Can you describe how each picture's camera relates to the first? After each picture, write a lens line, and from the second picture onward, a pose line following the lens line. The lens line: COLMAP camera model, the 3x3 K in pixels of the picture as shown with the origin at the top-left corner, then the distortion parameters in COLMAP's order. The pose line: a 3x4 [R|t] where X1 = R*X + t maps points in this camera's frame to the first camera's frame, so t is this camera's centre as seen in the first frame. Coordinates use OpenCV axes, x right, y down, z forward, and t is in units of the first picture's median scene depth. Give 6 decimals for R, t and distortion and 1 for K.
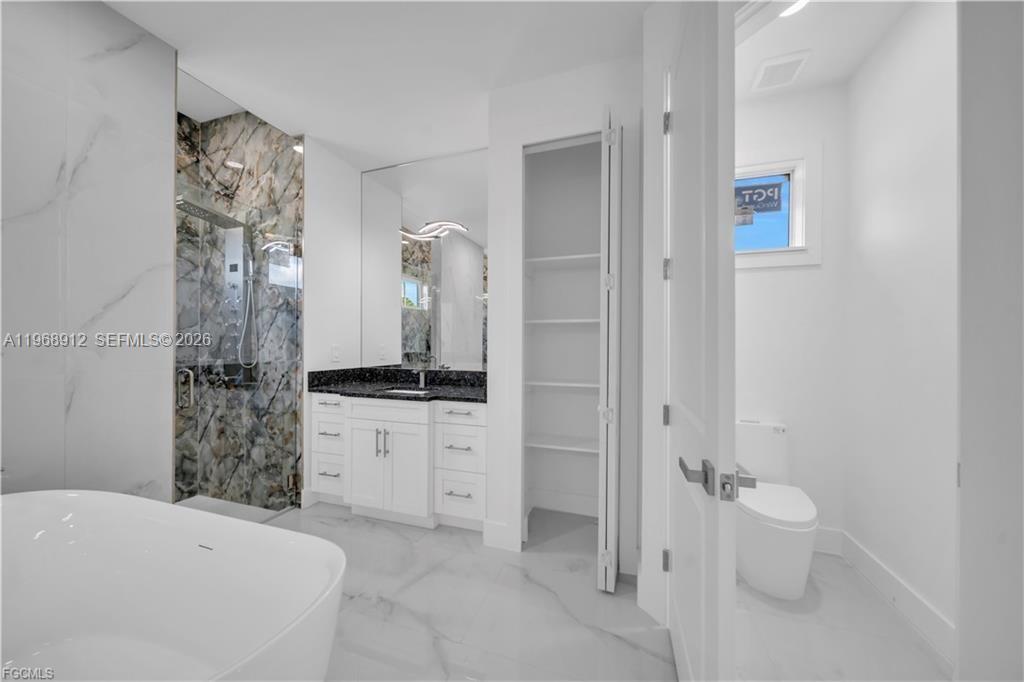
lens RADIAL K [[352.5, 0, 508.1], [0, 352.5, 346.5], [0, 0, 1]] dist [-0.001570, -0.001082]
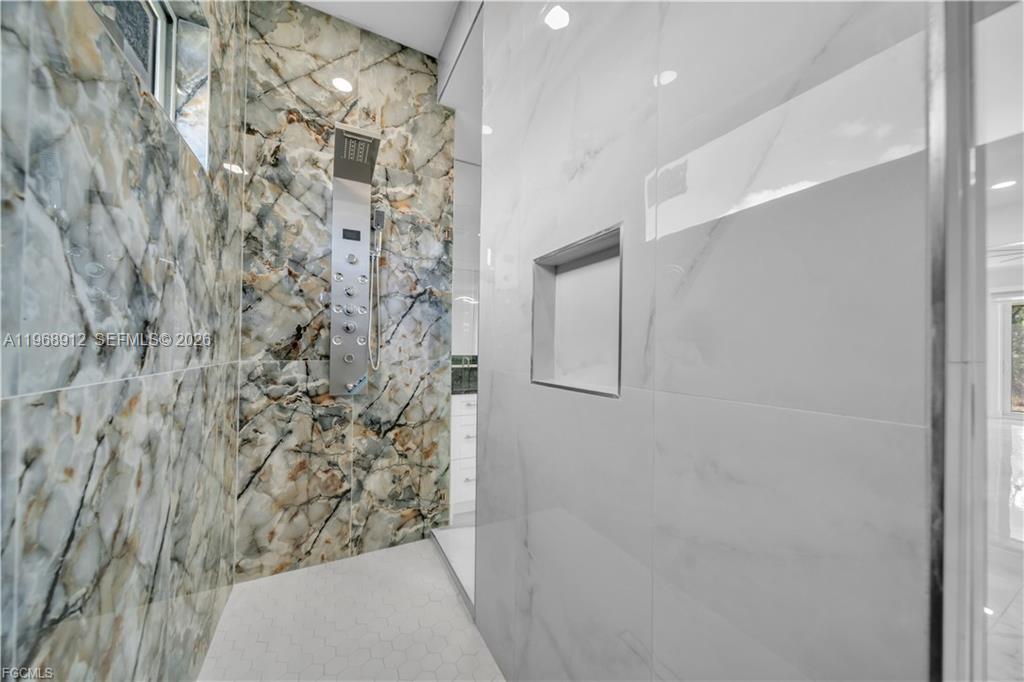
lens RADIAL K [[352.5, 0, 509.1], [0, 352.5, 340.8], [0, 0, 1]] dist [-0.001570, -0.001082]
pose [[0.700787, 0.018064, 0.713142, -1.061631], [-0.015030, 0.999831, -0.010556, -0.000547], [-0.713212, -0.003321, 0.700941, 0.251031]]
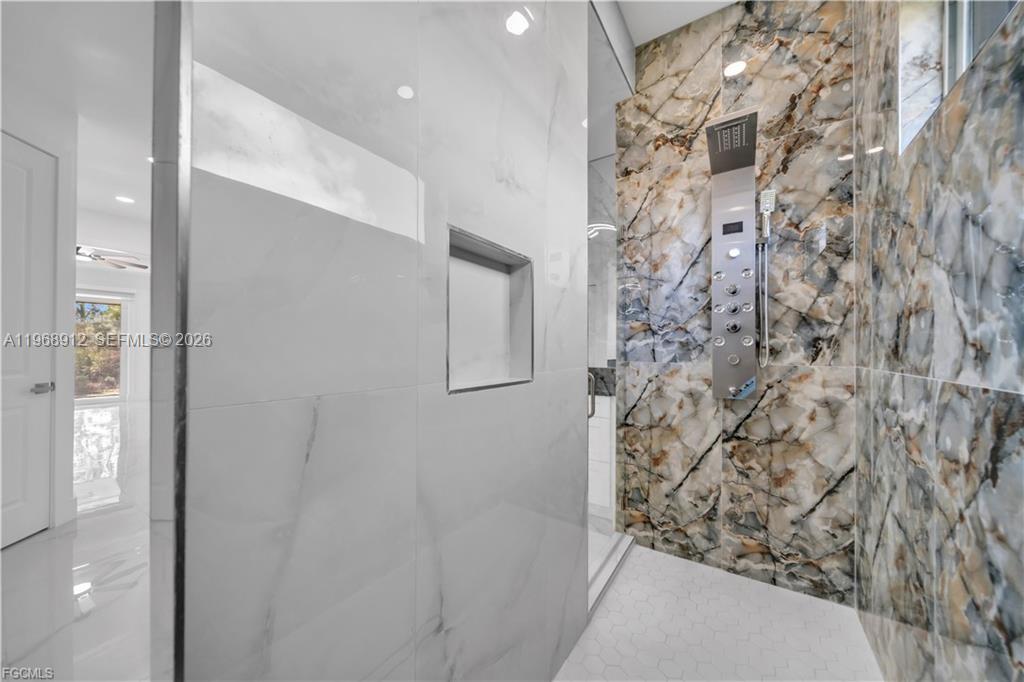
lens RADIAL K [[343.7, 0, 513.6], [0, 343.7, 341.2], [0, 0, 1]] dist [0.007736, -0.000115]
pose [[0.967312, -0.001893, -0.253583, -0.990927], [0.000038, 0.999973, -0.007320, -0.000641], [0.253590, 0.007071, 0.967286, 0.230104]]
